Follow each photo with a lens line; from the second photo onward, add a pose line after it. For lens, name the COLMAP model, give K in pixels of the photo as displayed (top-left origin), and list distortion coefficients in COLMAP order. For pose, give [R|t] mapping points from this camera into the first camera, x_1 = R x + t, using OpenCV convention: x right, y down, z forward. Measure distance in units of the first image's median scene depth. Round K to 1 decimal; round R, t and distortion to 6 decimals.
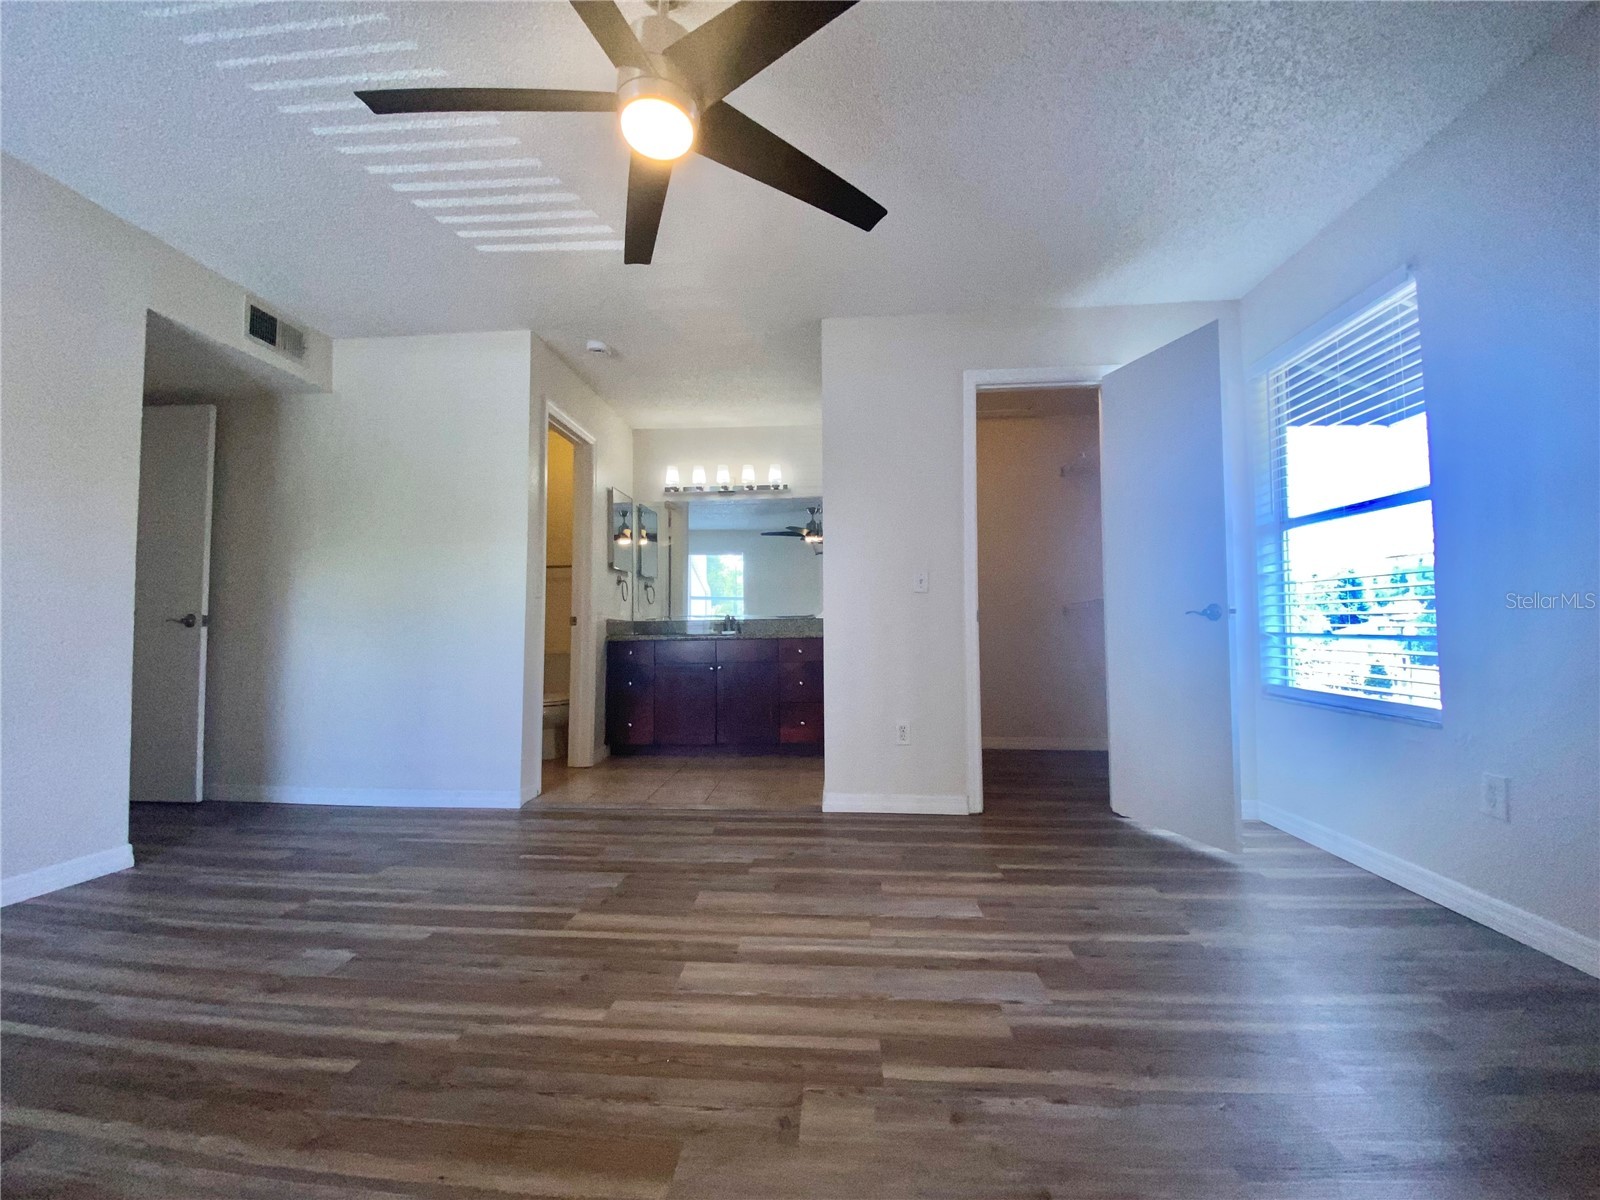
lens RADIAL K [[645.7, 0, 797.0], [0, 645.7, 598.5], [0, 0, 1]] dist [0.023420, -0.023772]
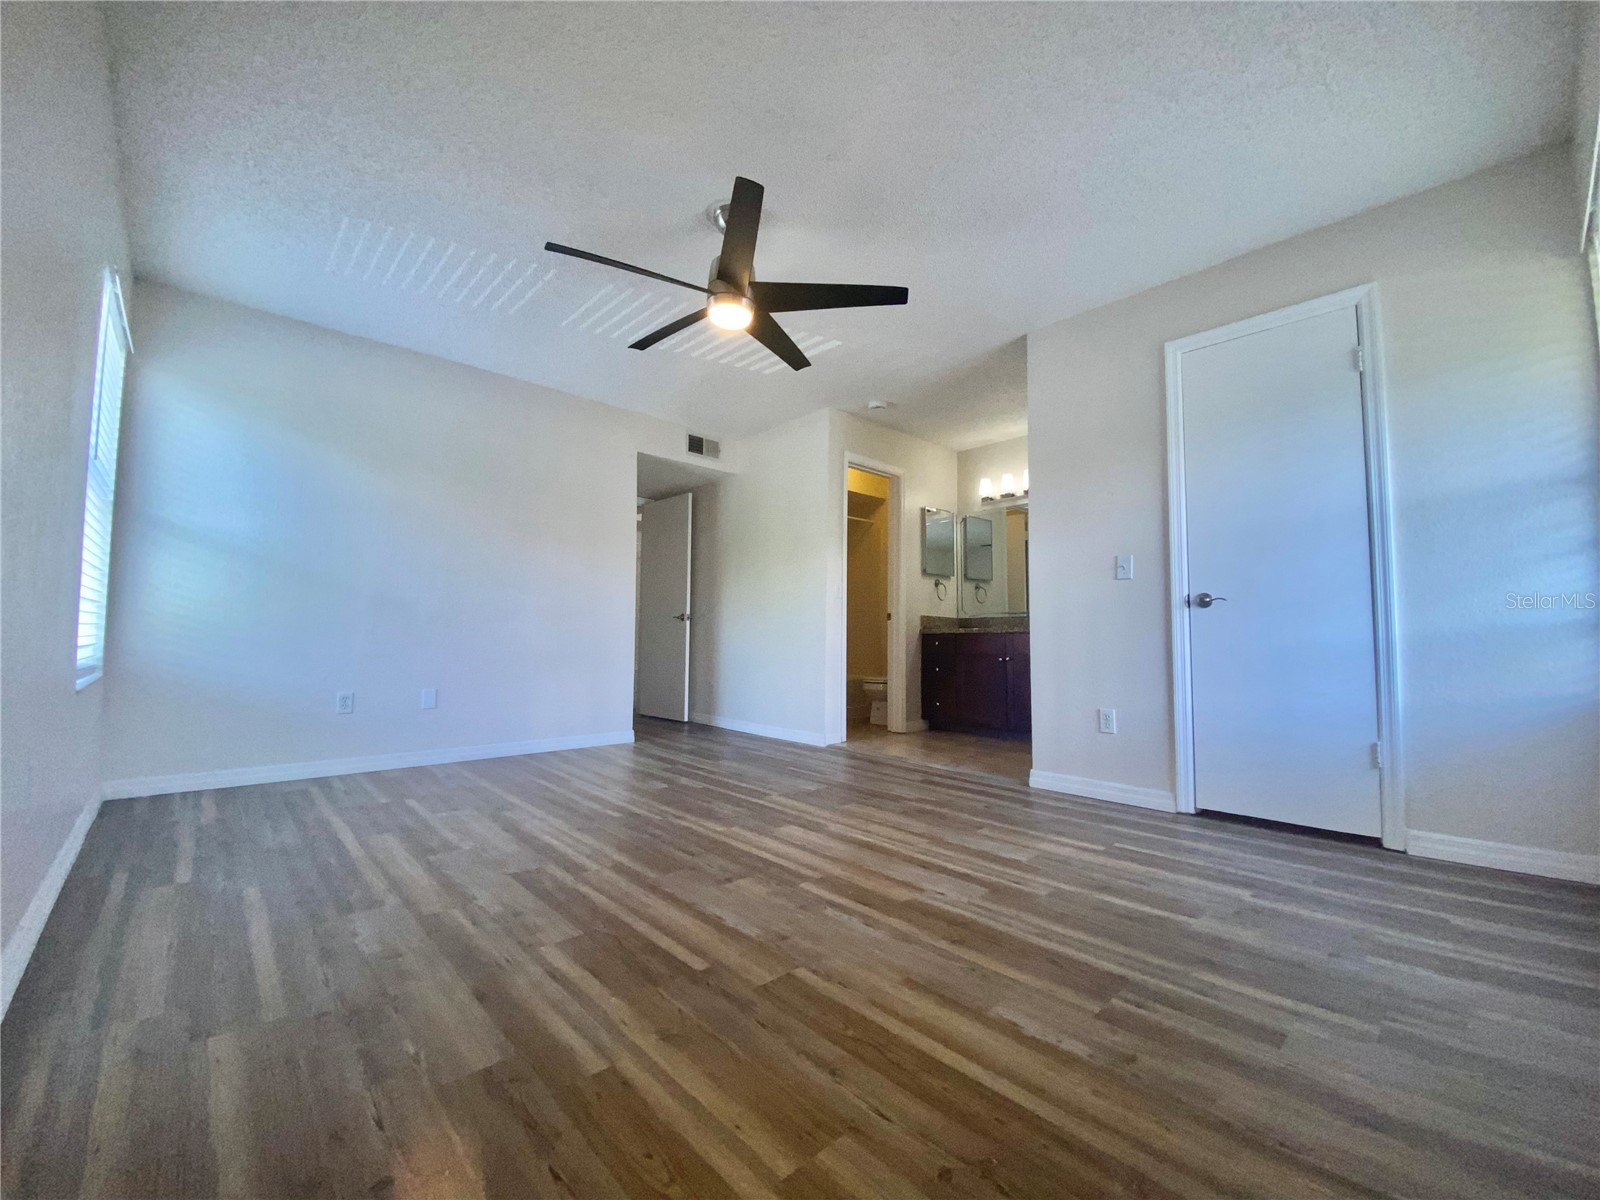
lens RADIAL K [[640.5, 0, 794.4], [0, 640.5, 598.3], [0, 0, 1]] dist [0.023803, -0.022350]
pose [[0.726297, -0.032849, -0.686596, 0.567648], [0.022084, 0.999457, -0.024456, 0.038162], [0.687027, 0.002600, 0.726628, -0.064254]]
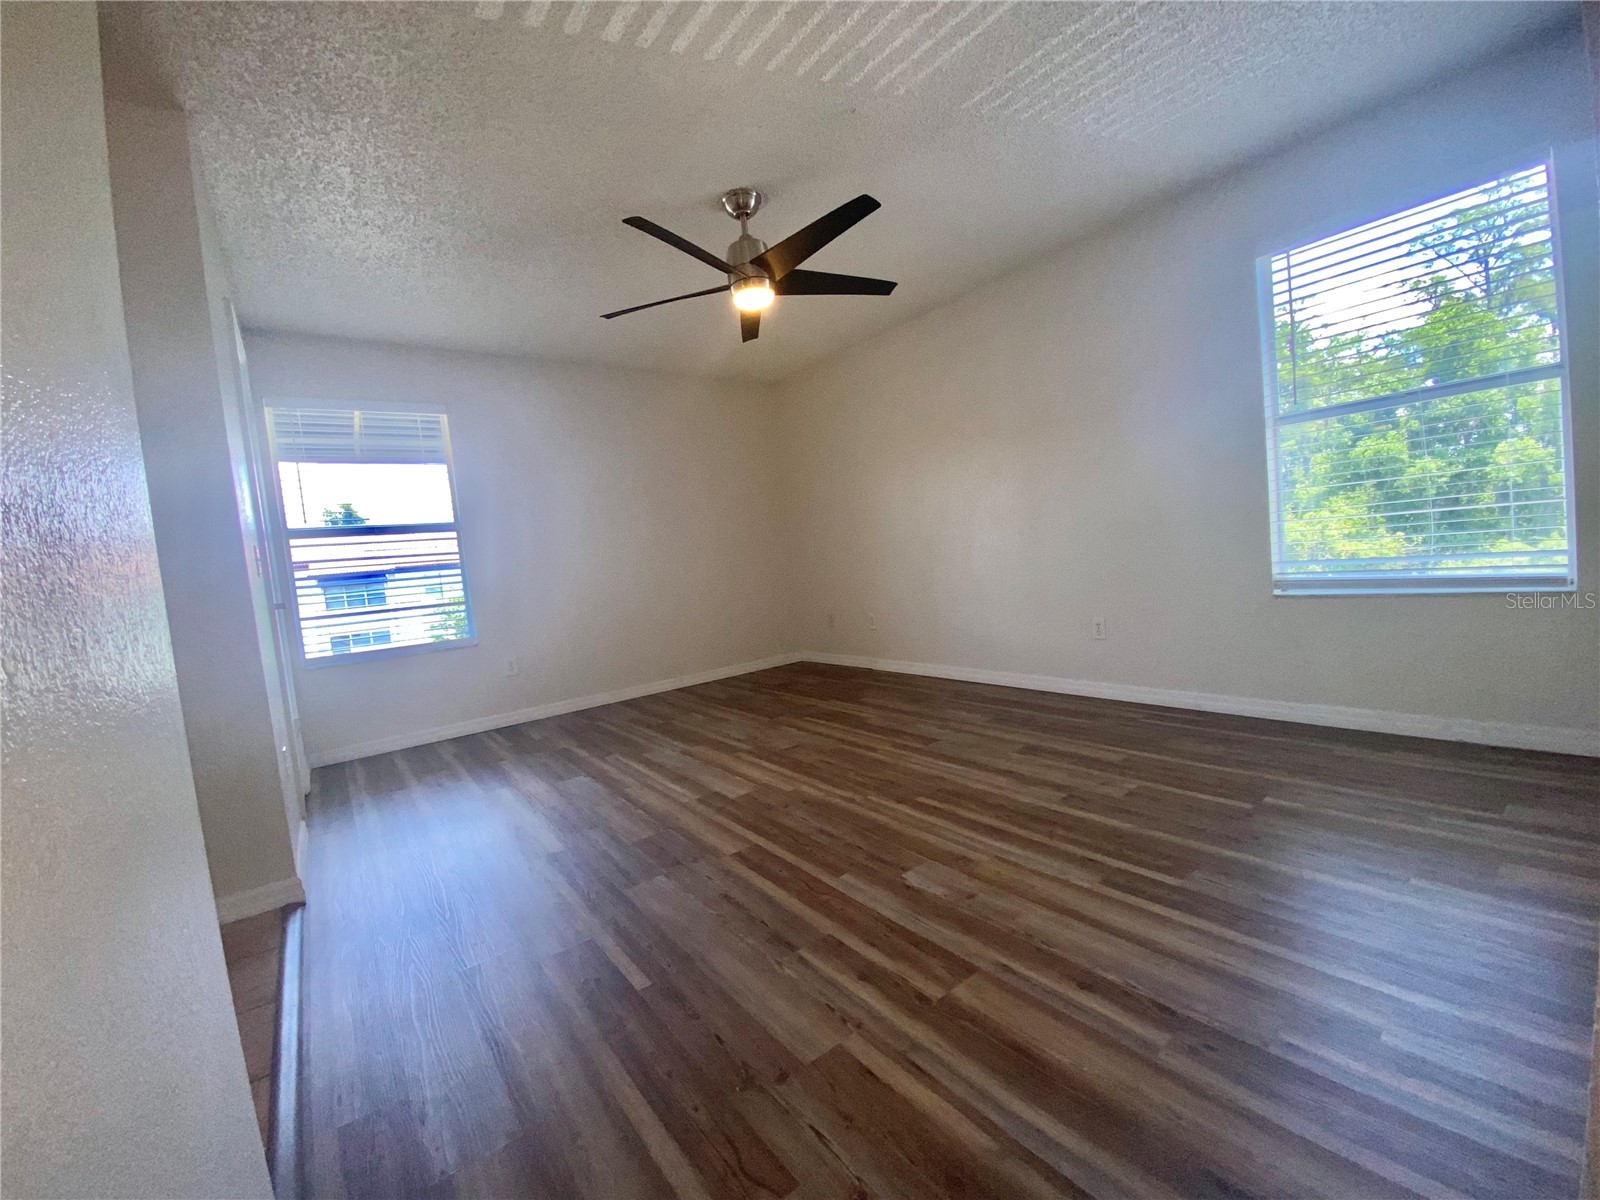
lens RADIAL K [[635.3, 0, 796.6], [0, 635.3, 593.5], [0, 0, 1]] dist [-0.000562, -0.013856]
pose [[-0.653985, 0.014919, 0.756361, -0.879104], [0.062412, 0.997461, 0.034289, 0.026828], [-0.753929, 0.069631, -0.653256, 1.149959]]
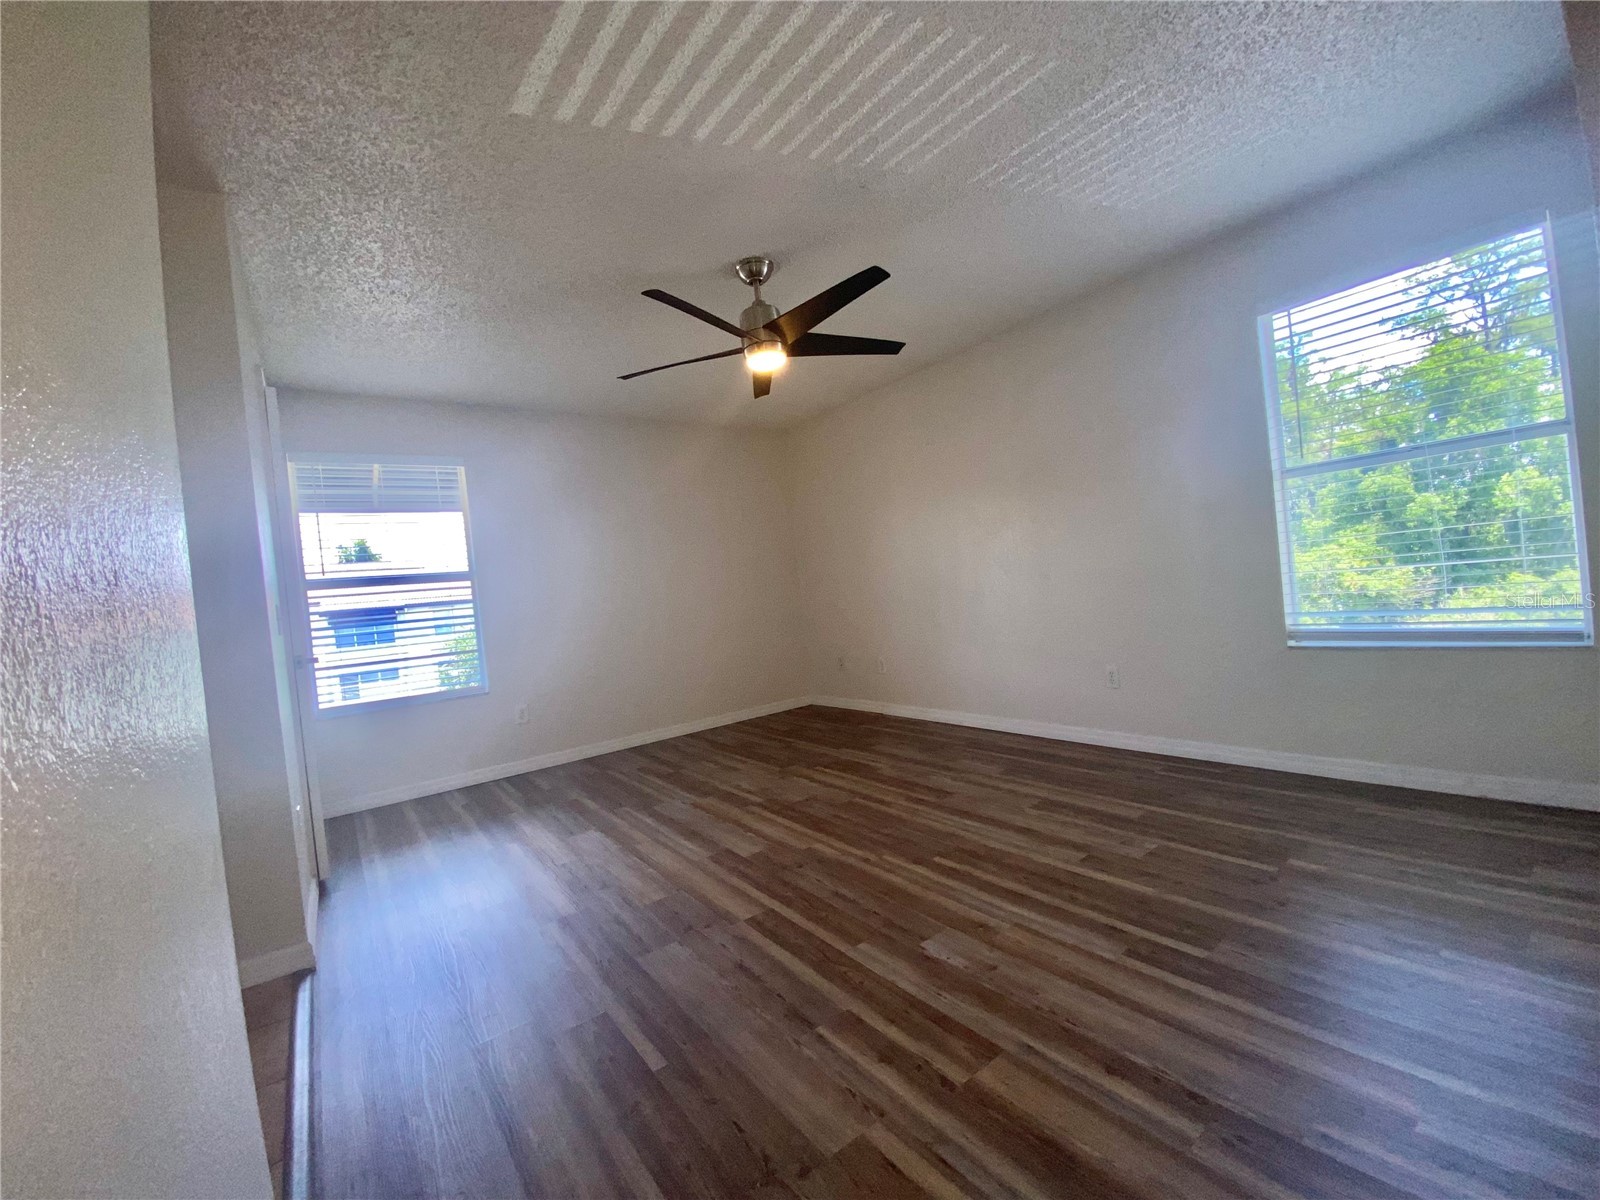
lens RADIAL K [[635.3, 0, 796.6], [0, 635.3, 593.5], [0, 0, 1]] dist [-0.000562, -0.013856]
pose [[-0.645931, 0.058613, 0.761142, -0.878185], [0.065999, 0.997603, -0.020813, -0.003370], [-0.760537, 0.036790, -0.648251, 1.158543]]
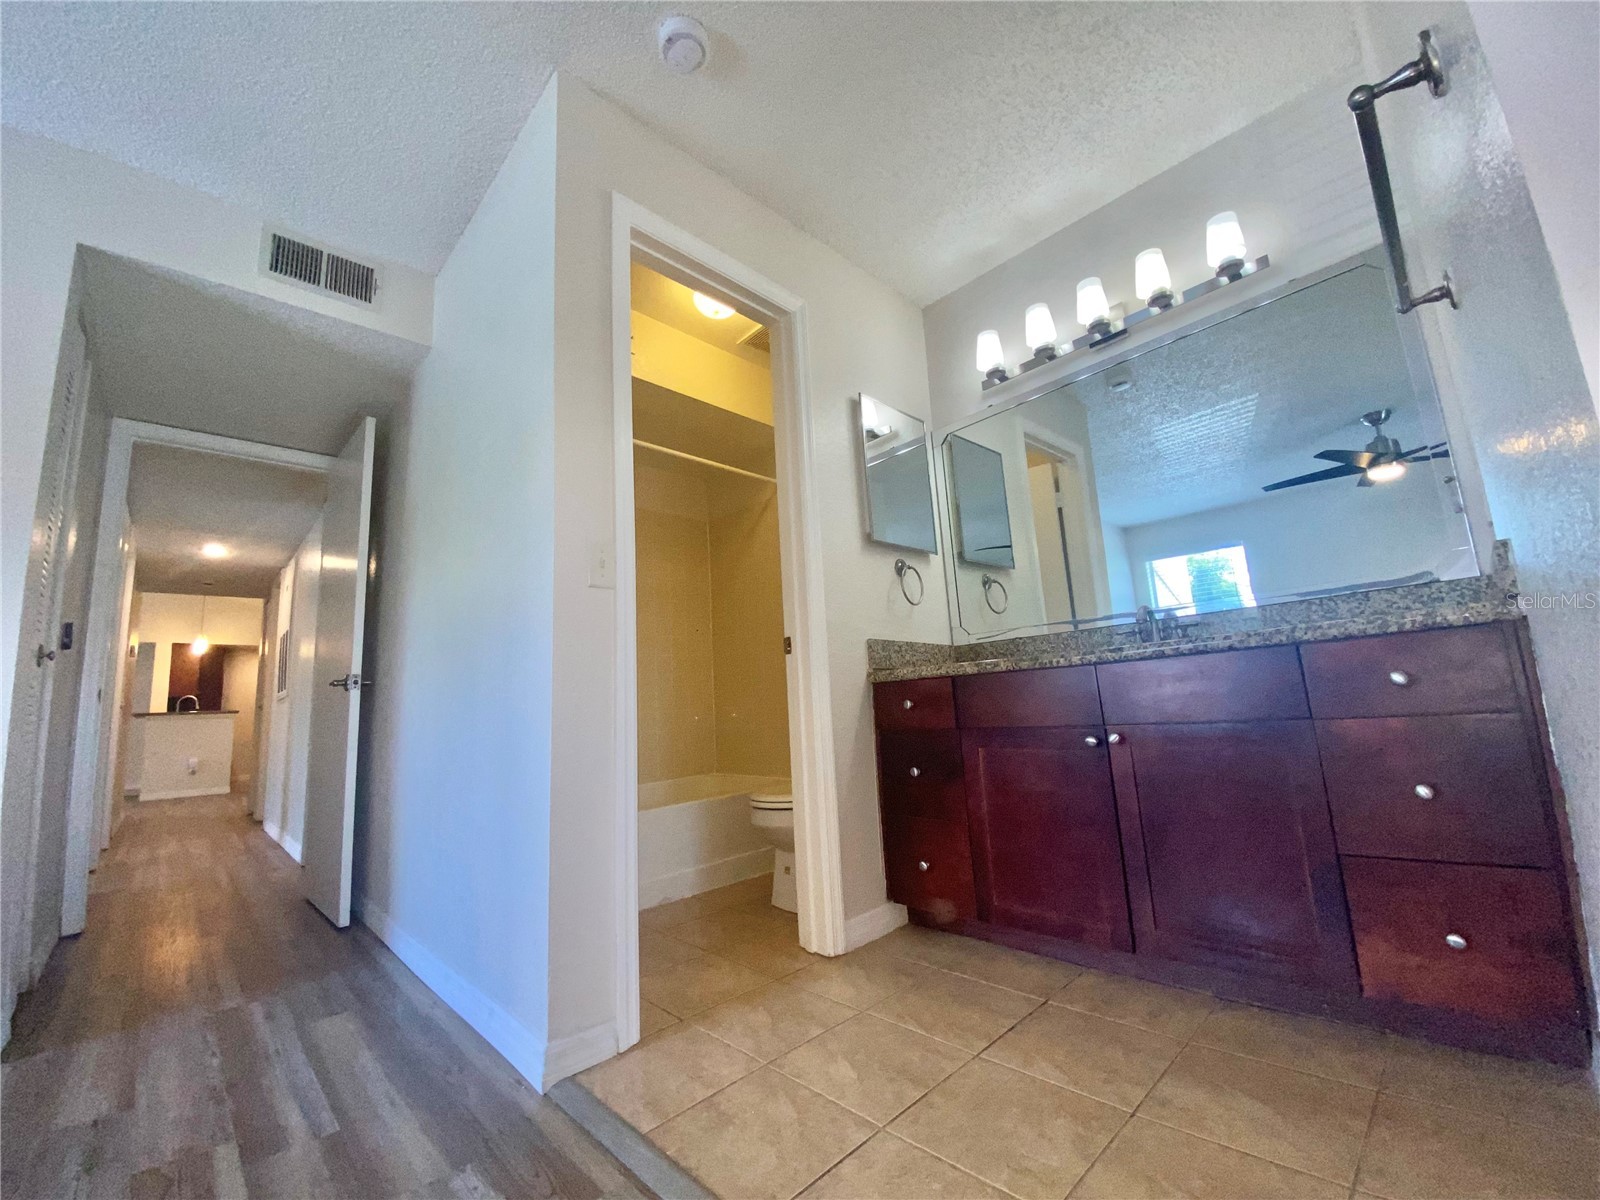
lens RADIAL K [[645.7, 0, 797.0], [0, 645.7, 598.5], [0, 0, 1]] dist [0.023420, -0.023772]
pose [[0.739623, -0.147503, -0.656659, 0.001966], [0.085353, 0.988367, -0.125877, 0.094341], [0.667587, 0.037054, 0.743609, 0.921681]]
